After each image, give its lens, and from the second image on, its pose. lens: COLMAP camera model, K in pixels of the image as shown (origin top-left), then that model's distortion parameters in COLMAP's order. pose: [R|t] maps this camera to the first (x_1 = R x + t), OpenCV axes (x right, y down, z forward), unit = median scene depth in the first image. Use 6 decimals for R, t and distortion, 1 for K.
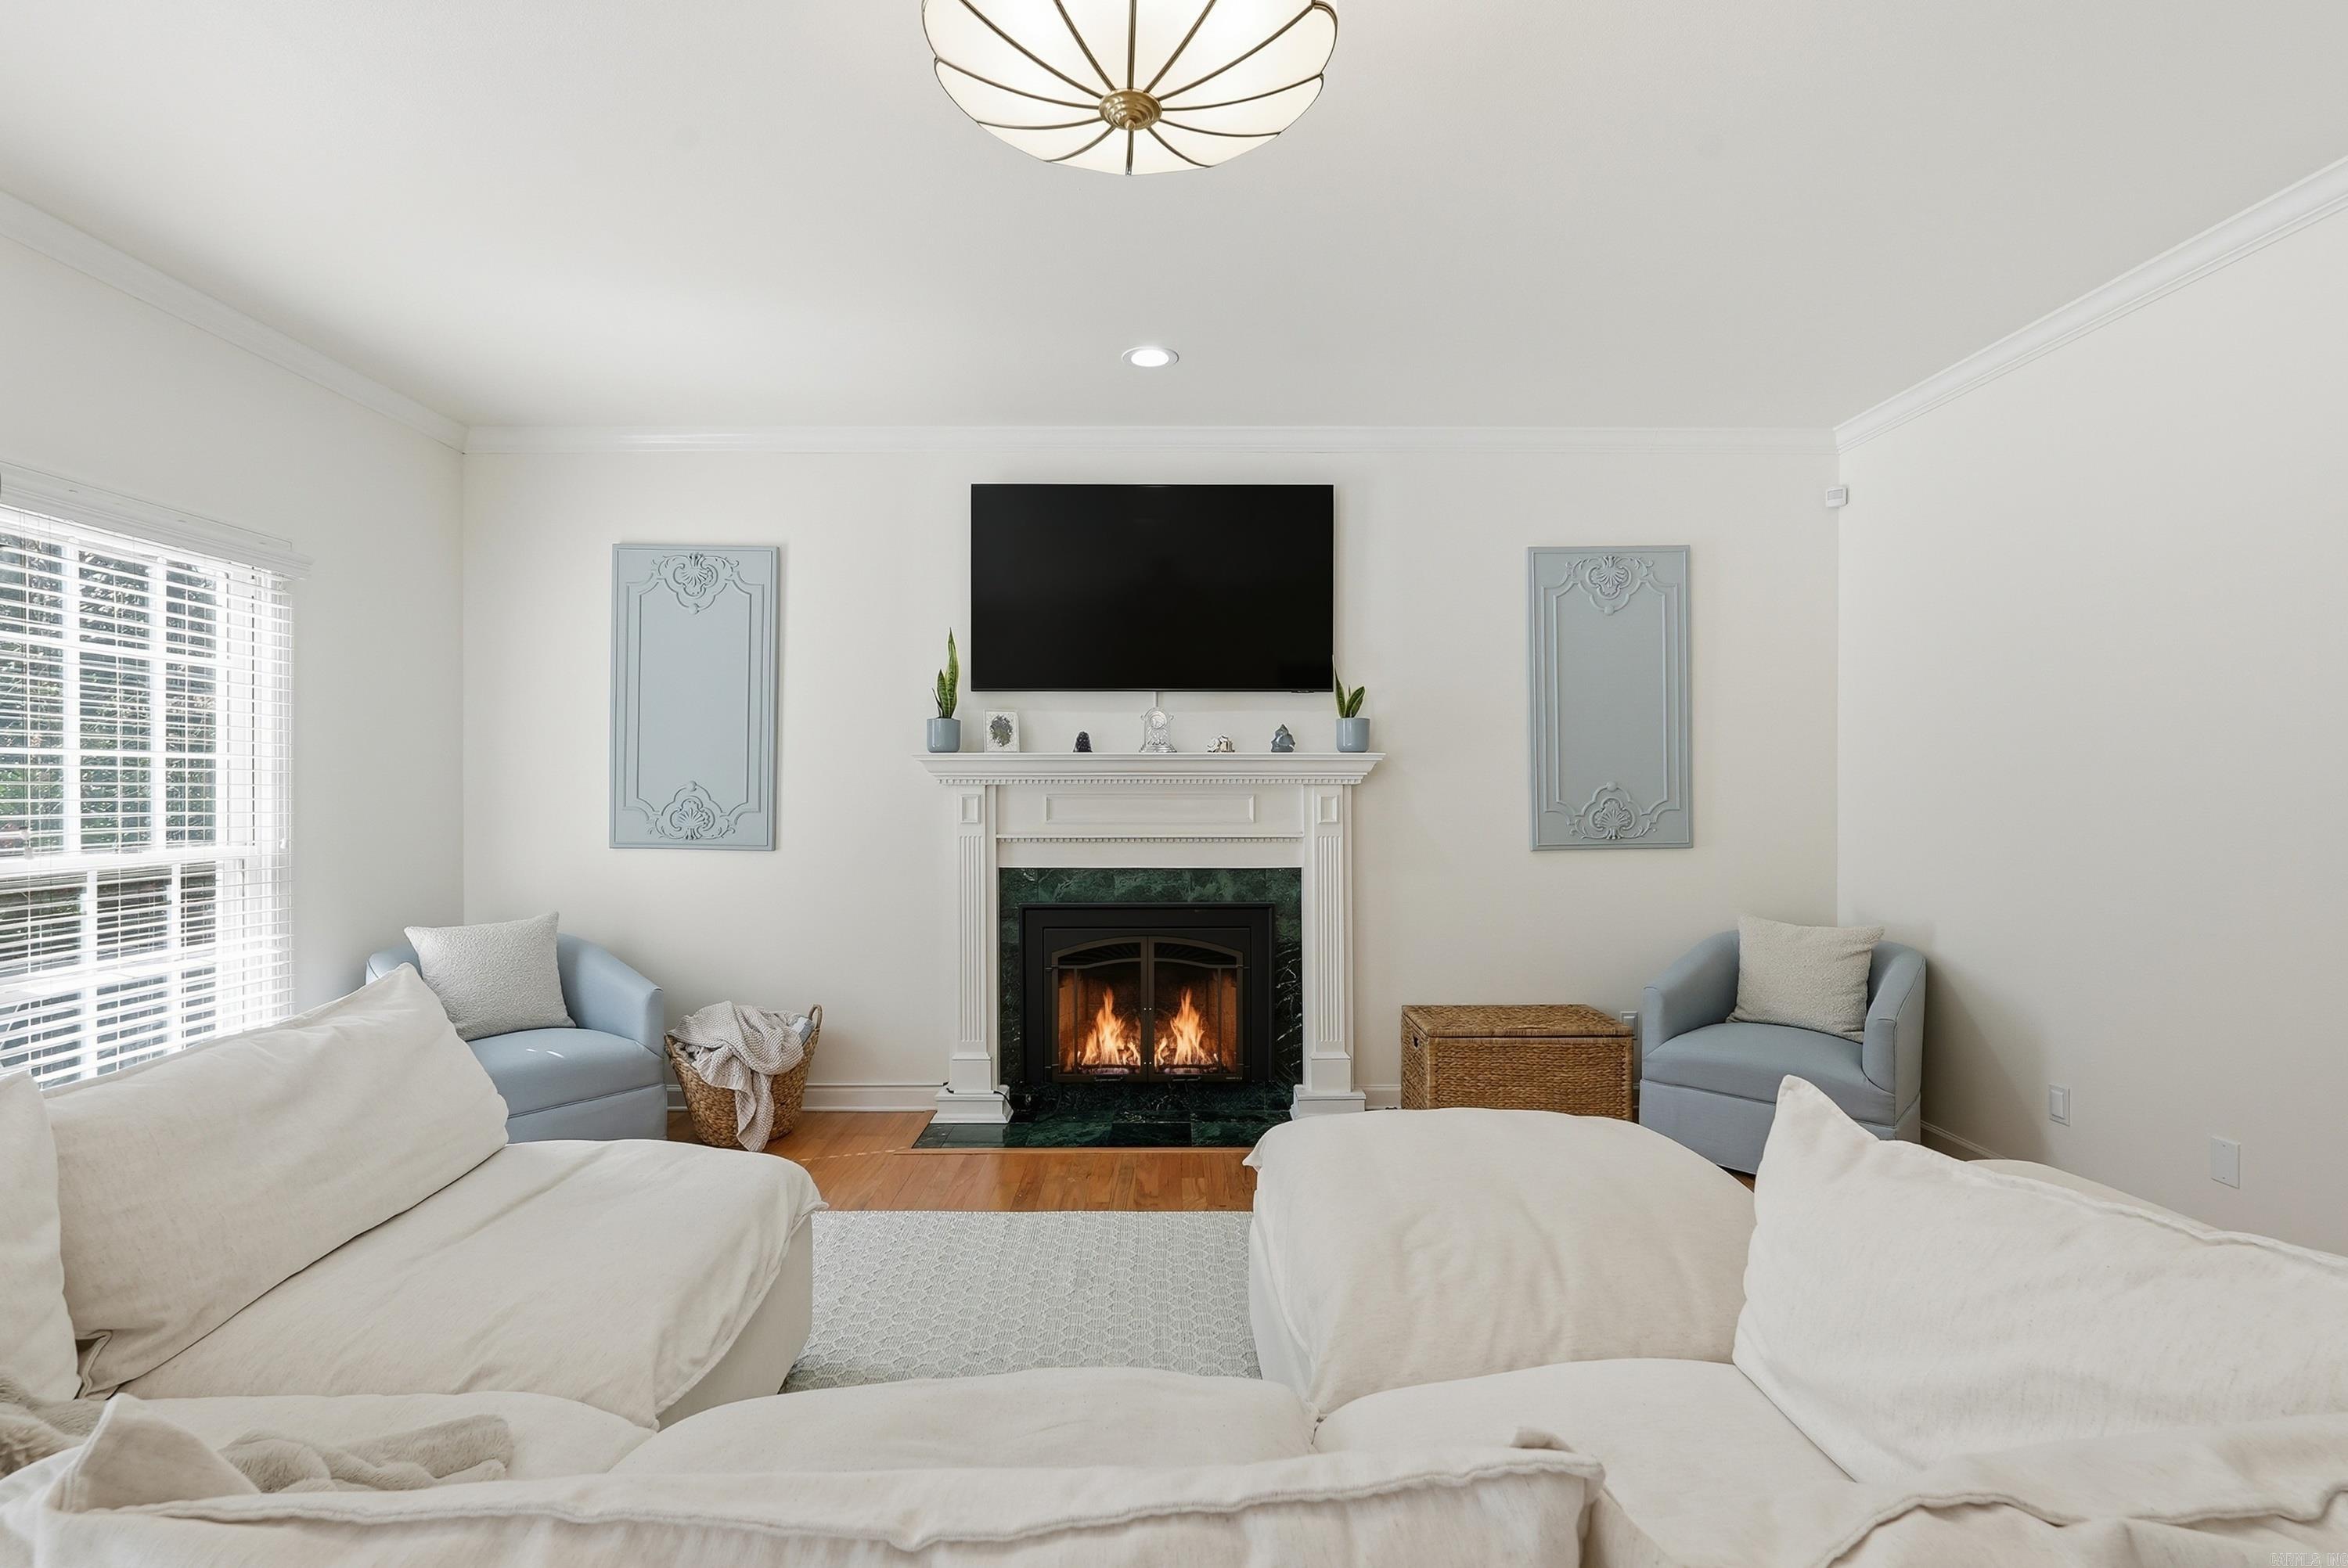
lens RADIAL K [[1054.3, 0, 1161.7], [0, 1054.3, 791.3], [0, 0, 1]] dist [-0.001728, -0.000451]
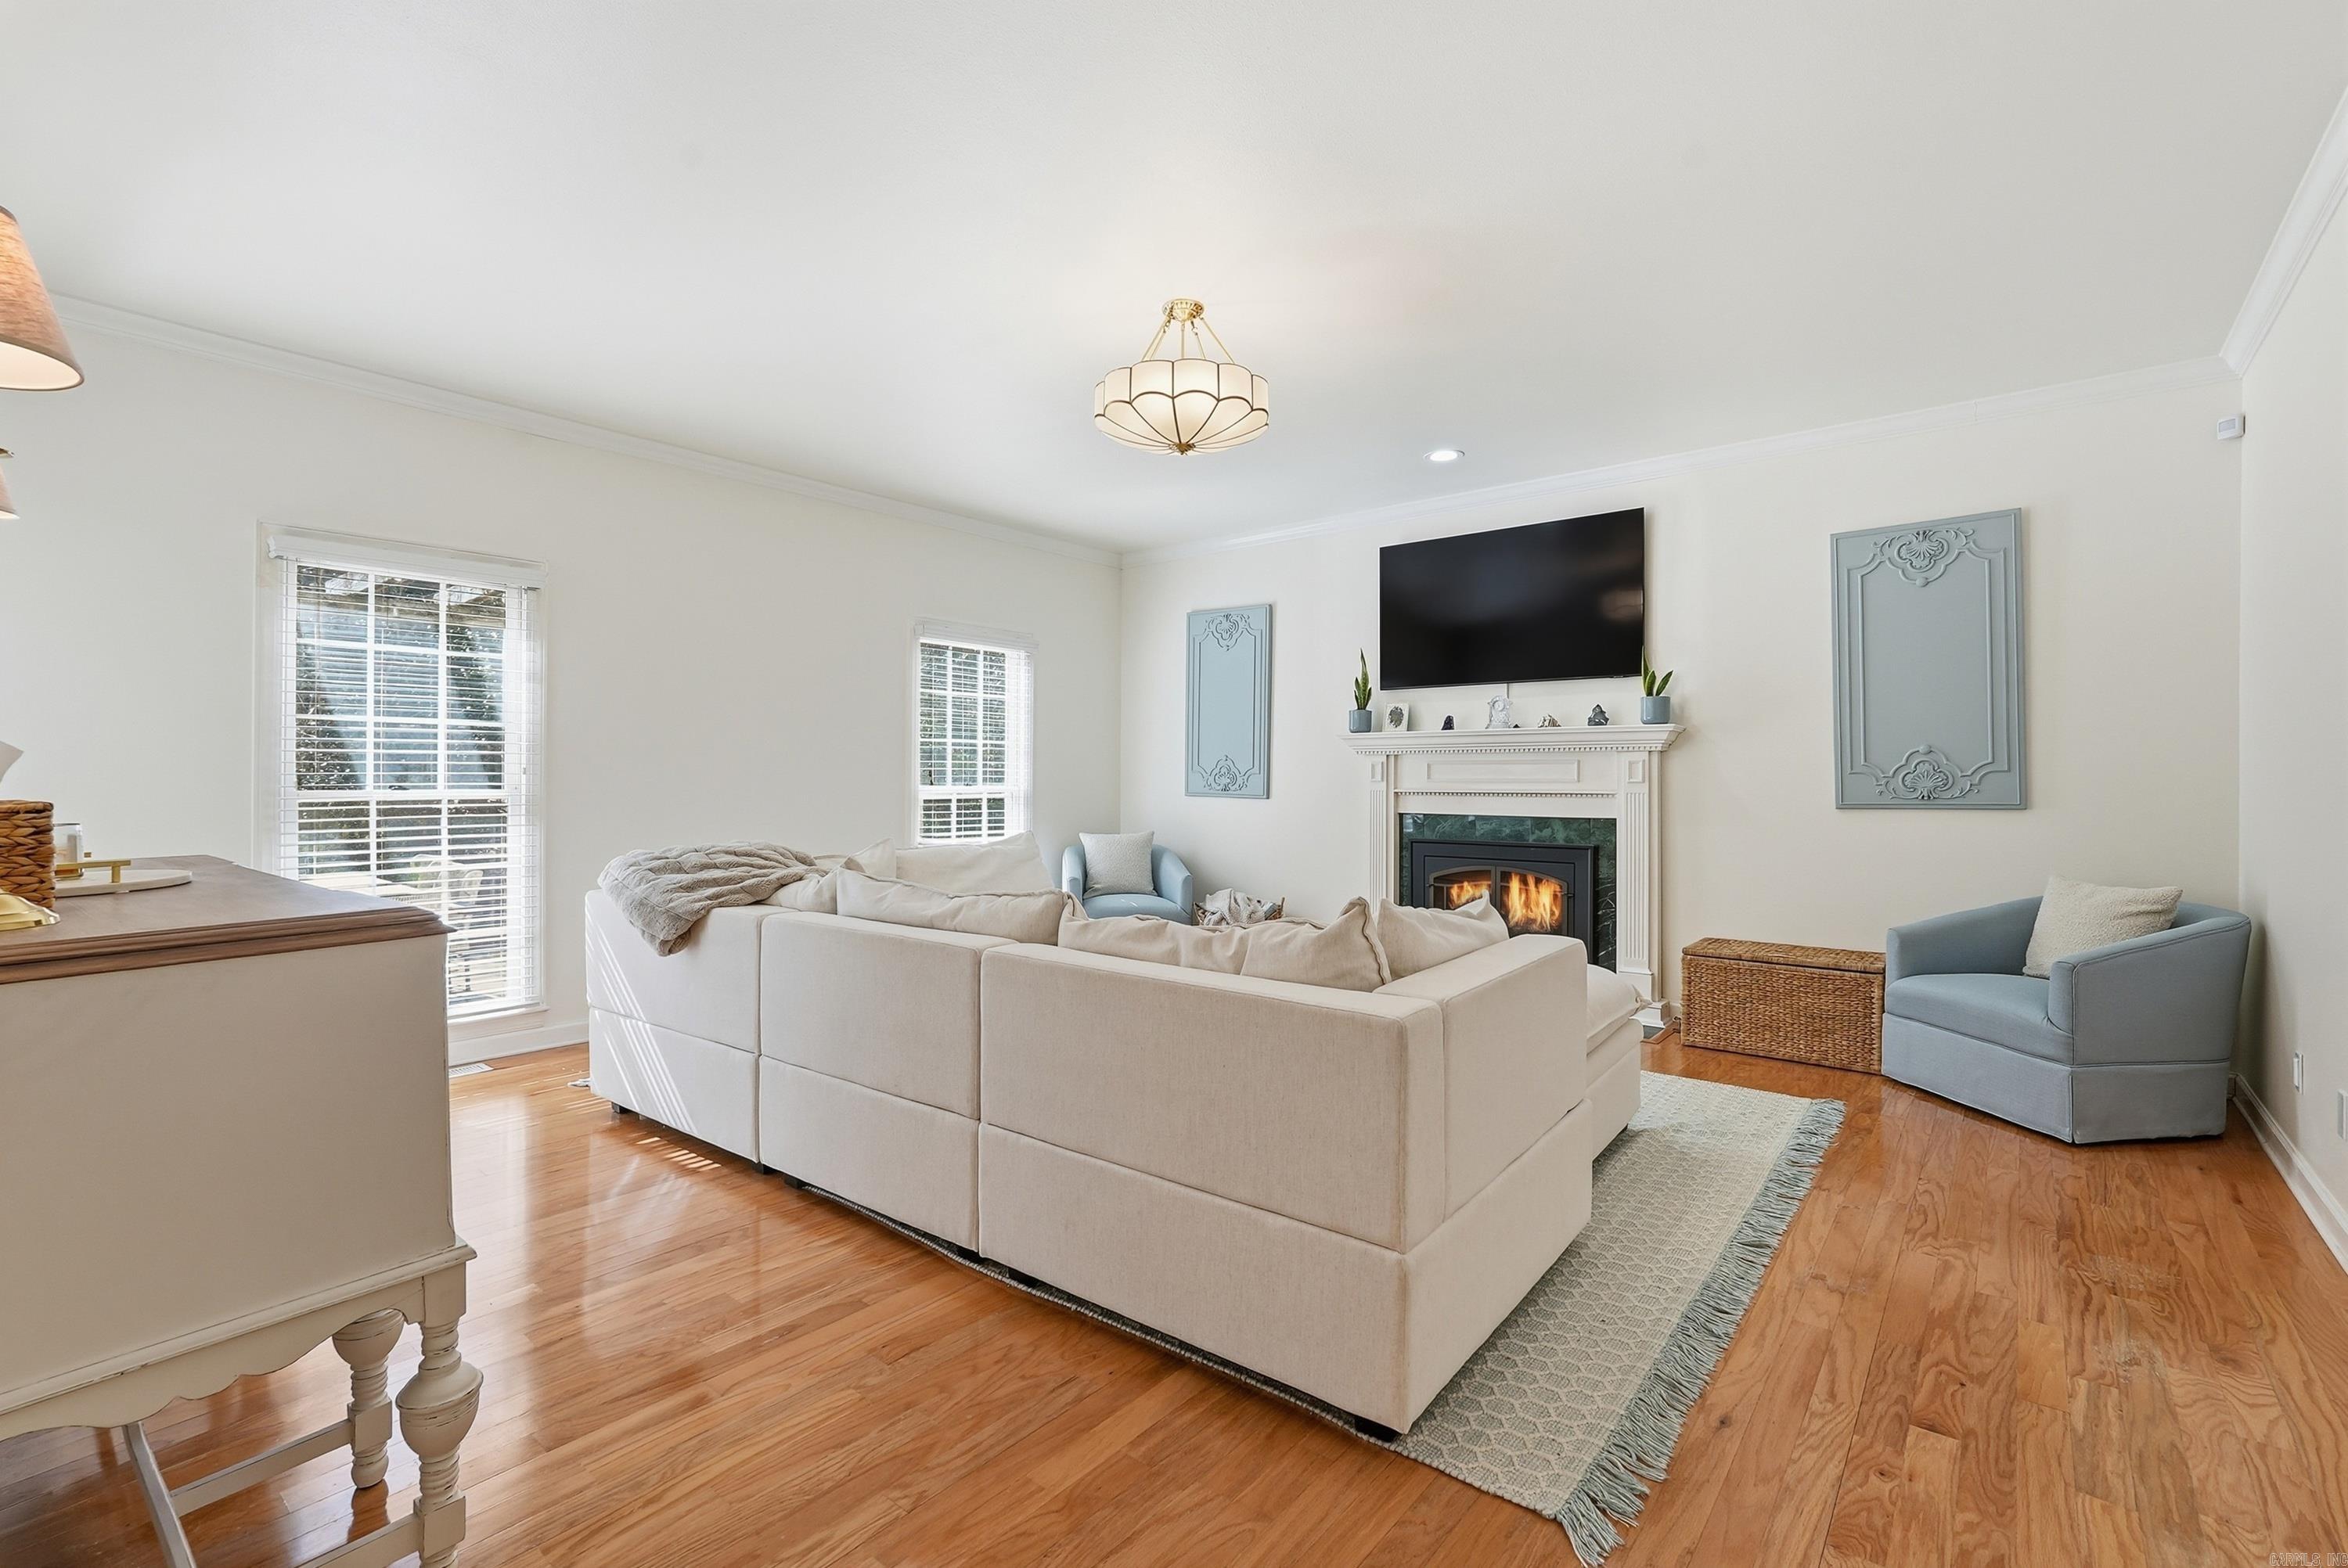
lens RADIAL K [[1054.3, 0, 1183.8], [0, 1054.3, 771.0], [0, 0, 1]] dist [-0.001728, -0.000451]
pose [[0.772302, -0.002671, -0.635250, 0.532639], [-0.004155, 0.999949, -0.009256, 0.030775], [0.635242, 0.009788, 0.772251, -0.287947]]
